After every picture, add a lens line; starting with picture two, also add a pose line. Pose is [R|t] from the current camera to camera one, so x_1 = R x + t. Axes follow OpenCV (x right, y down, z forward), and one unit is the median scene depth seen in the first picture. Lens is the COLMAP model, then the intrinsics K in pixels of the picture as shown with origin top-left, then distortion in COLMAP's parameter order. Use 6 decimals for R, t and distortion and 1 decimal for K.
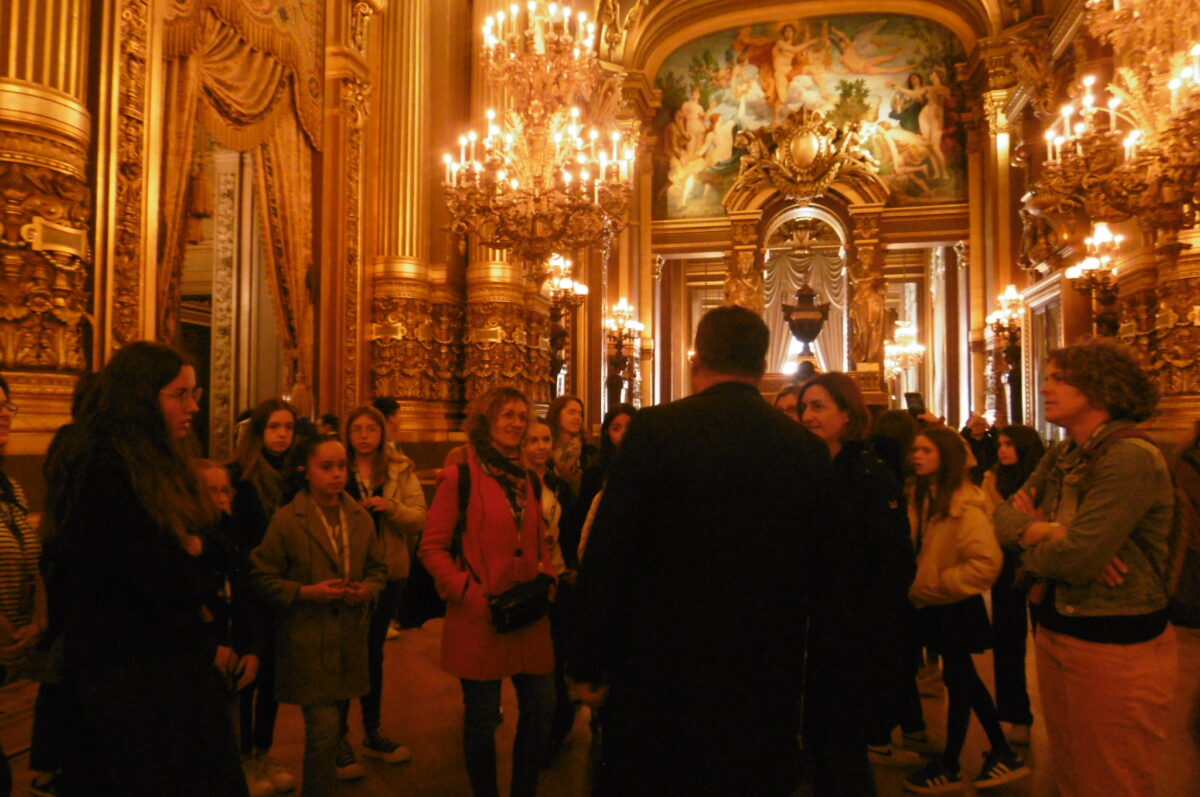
lens RADIAL K [[878.2, 0, 594.6], [0, 878.2, 402.3], [0, 0, 1]] dist [-0.000324, -0.007166]
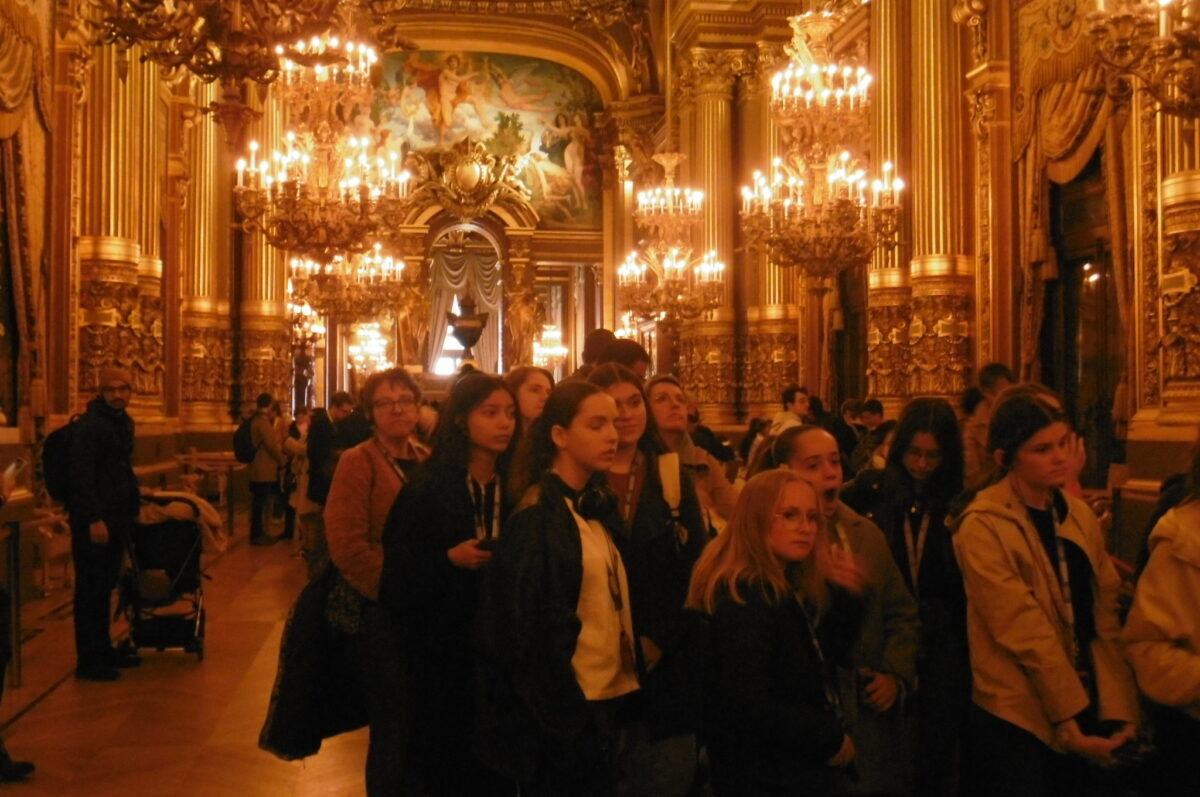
lens RADIAL K [[1273.3, 0, 595.6], [0, 1273.3, 398.9], [0, 0, 1]] dist [-0.005474, 0.000000]
pose [[0.930808, 0.008554, 0.365409, -0.198438], [-0.011741, 0.999910, 0.006502, -0.014372], [-0.365320, -0.010342, 0.930824, -0.569605]]
